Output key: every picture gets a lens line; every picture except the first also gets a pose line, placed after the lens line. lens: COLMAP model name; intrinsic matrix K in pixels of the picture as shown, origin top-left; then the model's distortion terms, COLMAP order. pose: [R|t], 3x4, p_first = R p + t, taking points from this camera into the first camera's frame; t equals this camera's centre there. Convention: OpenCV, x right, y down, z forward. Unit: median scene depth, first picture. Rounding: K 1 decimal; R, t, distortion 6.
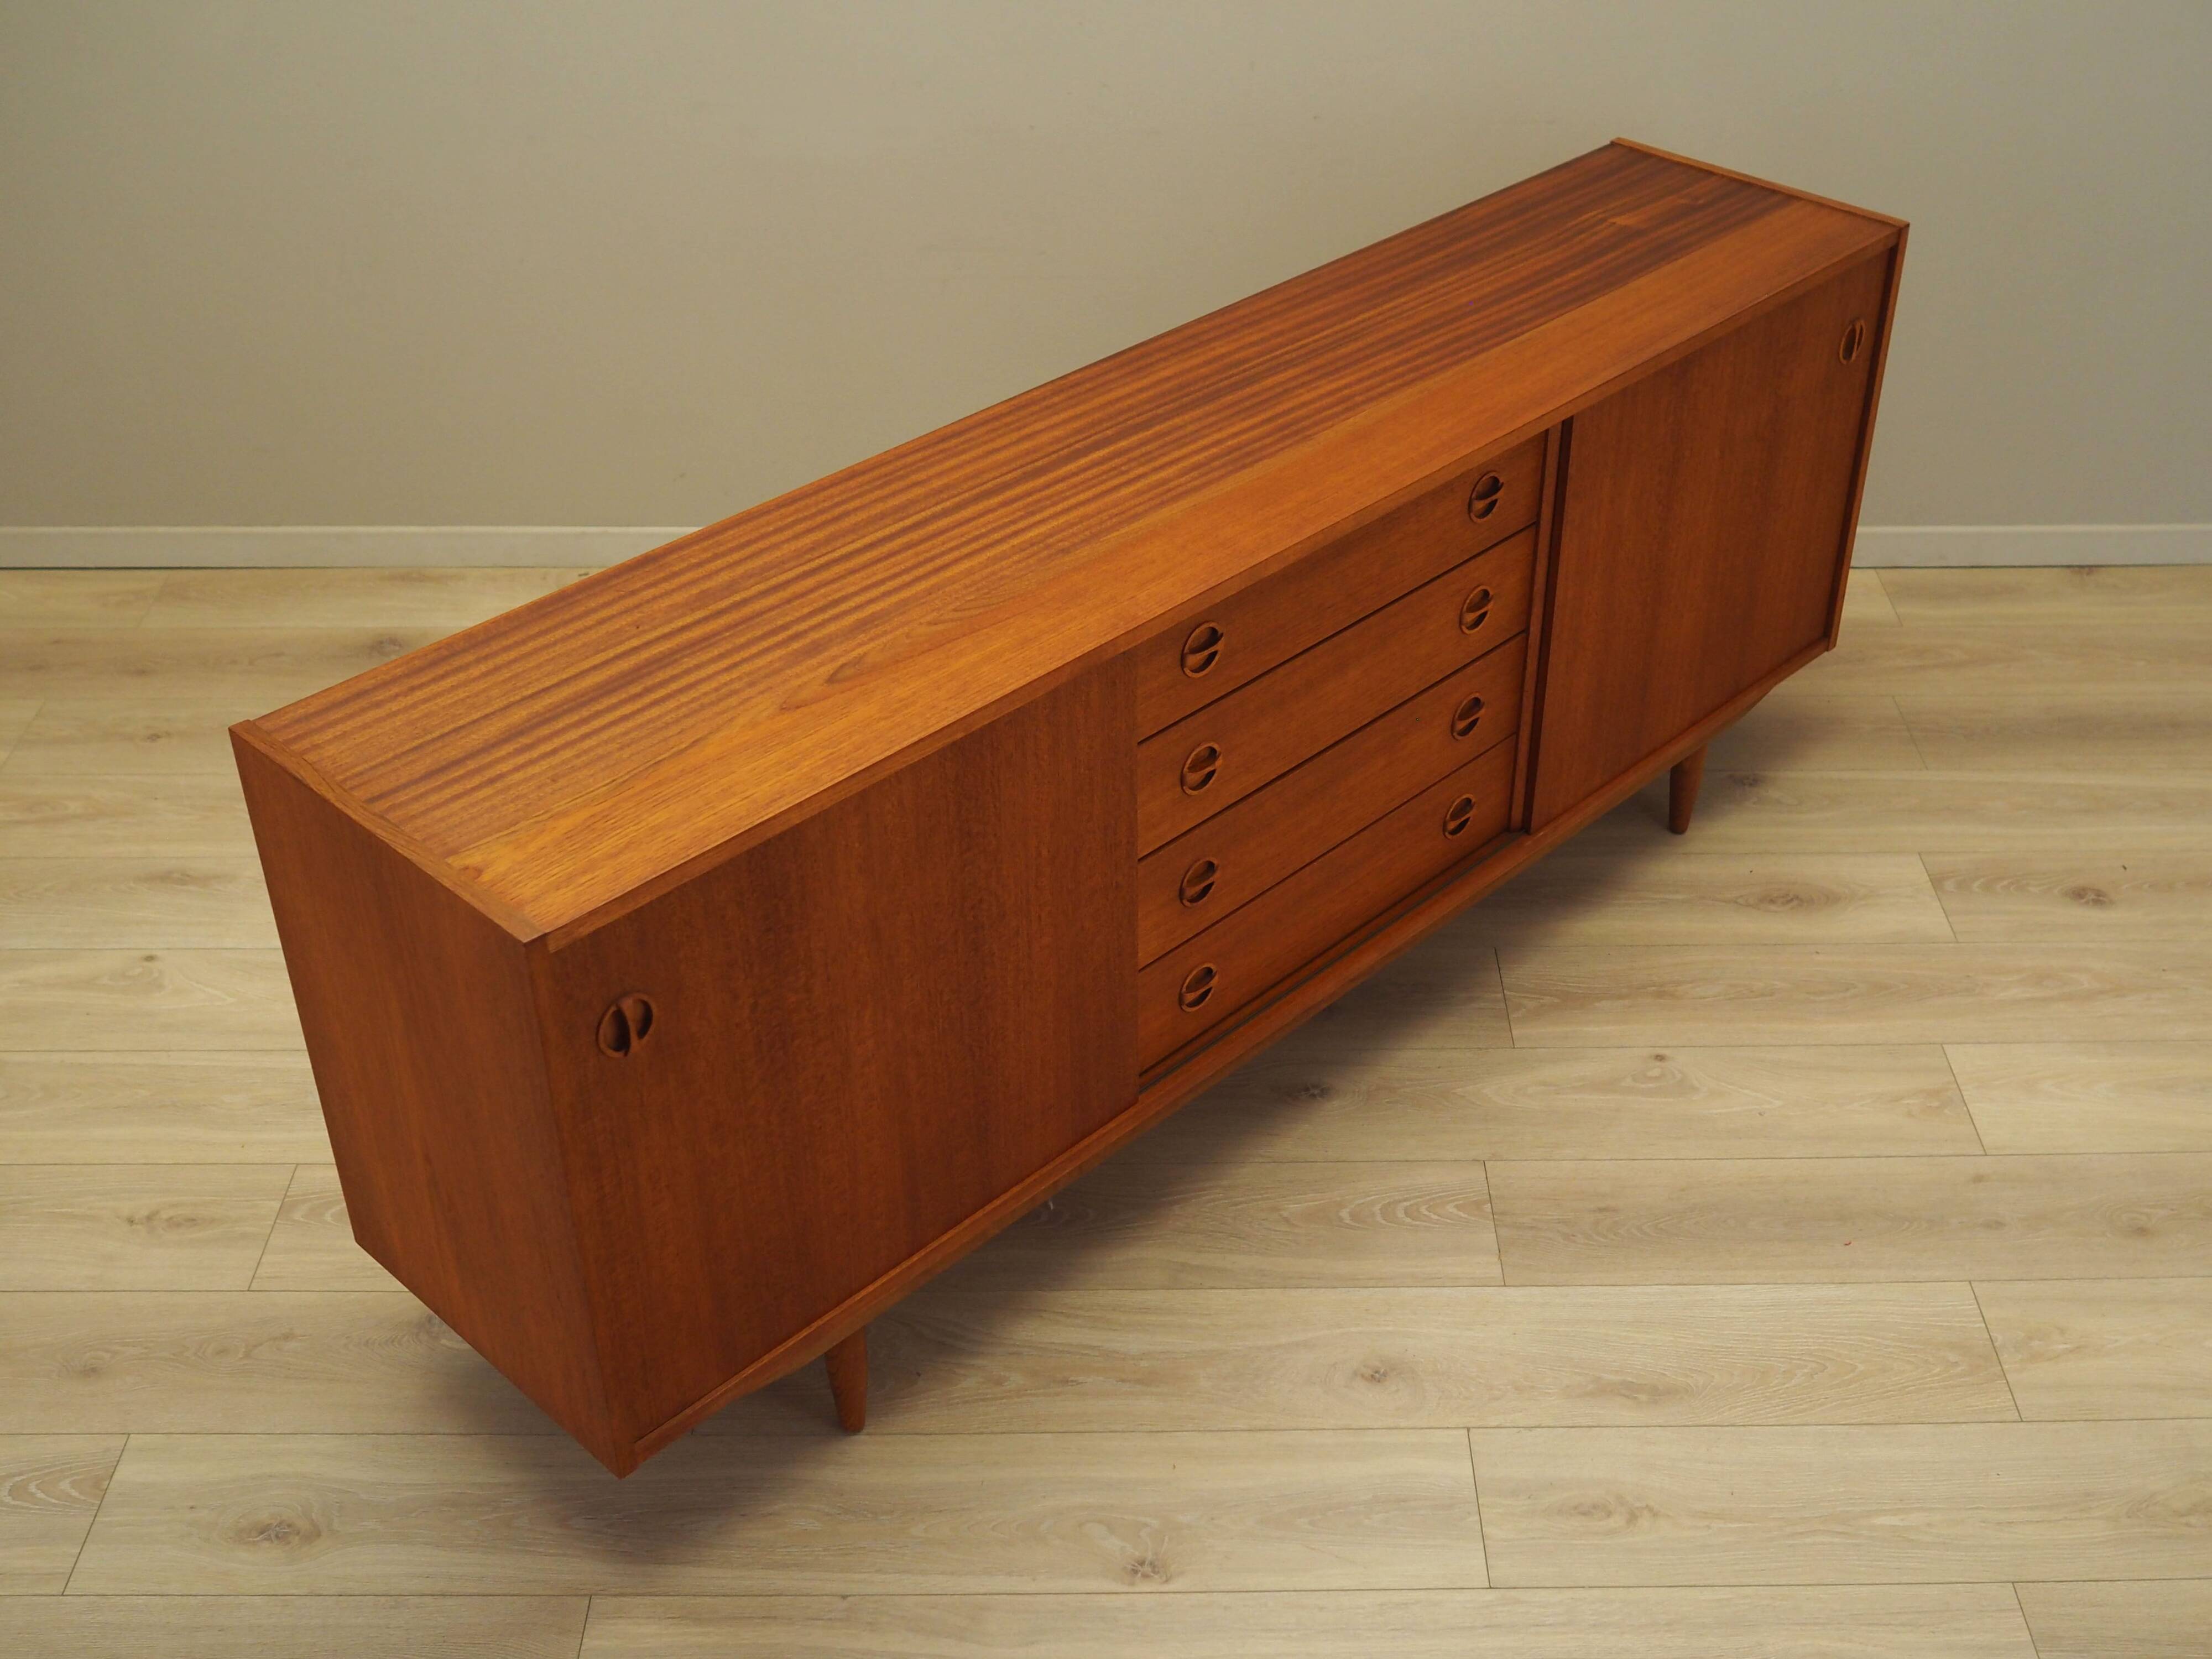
lens RADIAL K [[2471.5, 0, 1155.9], [0, 2471.5, 832.2], [0, 0, 1]] dist [-0.017531, 0.005601]
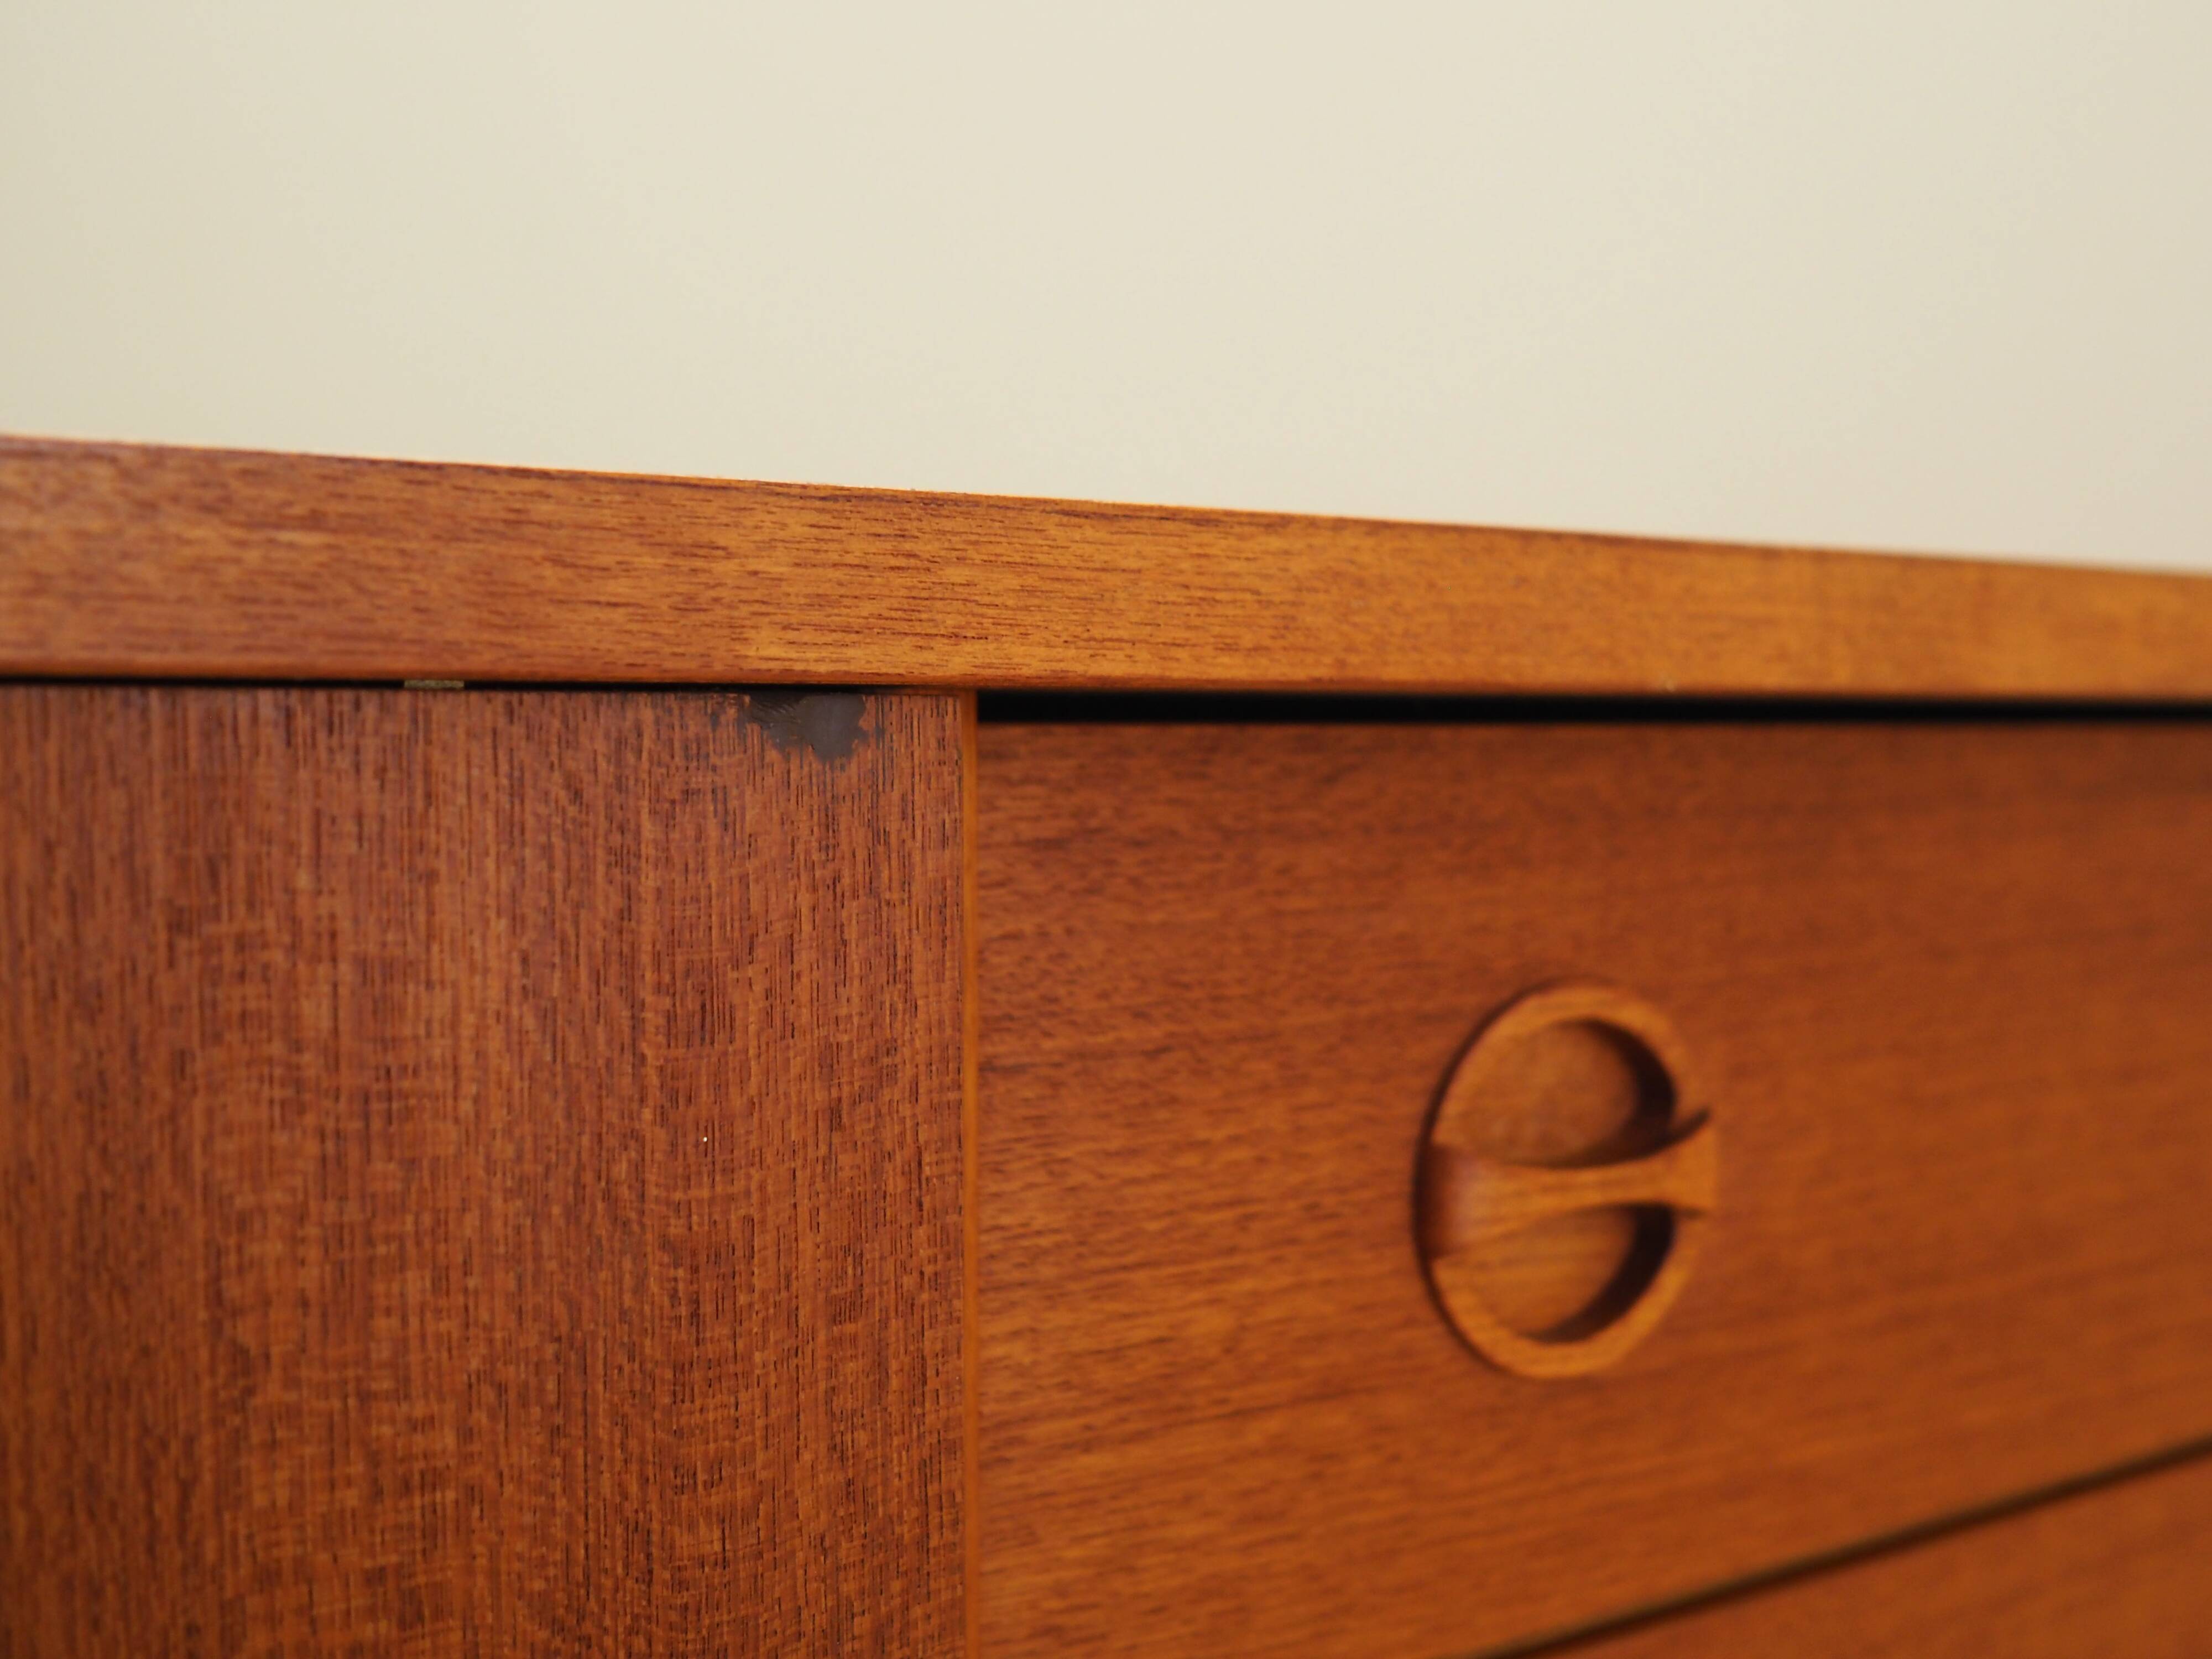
lens RADIAL K [[2489.0, 0, 1047.2], [0, 2489.0, 824.9], [0, 0, 1]] dist [-0.014065, 0.011014]
pose [[0.979962, 0.011490, -0.198855, 0.016355], [-0.115338, 0.846672, -0.519464, -0.010144], [0.162396, 0.531990, 0.831032, 0.818768]]
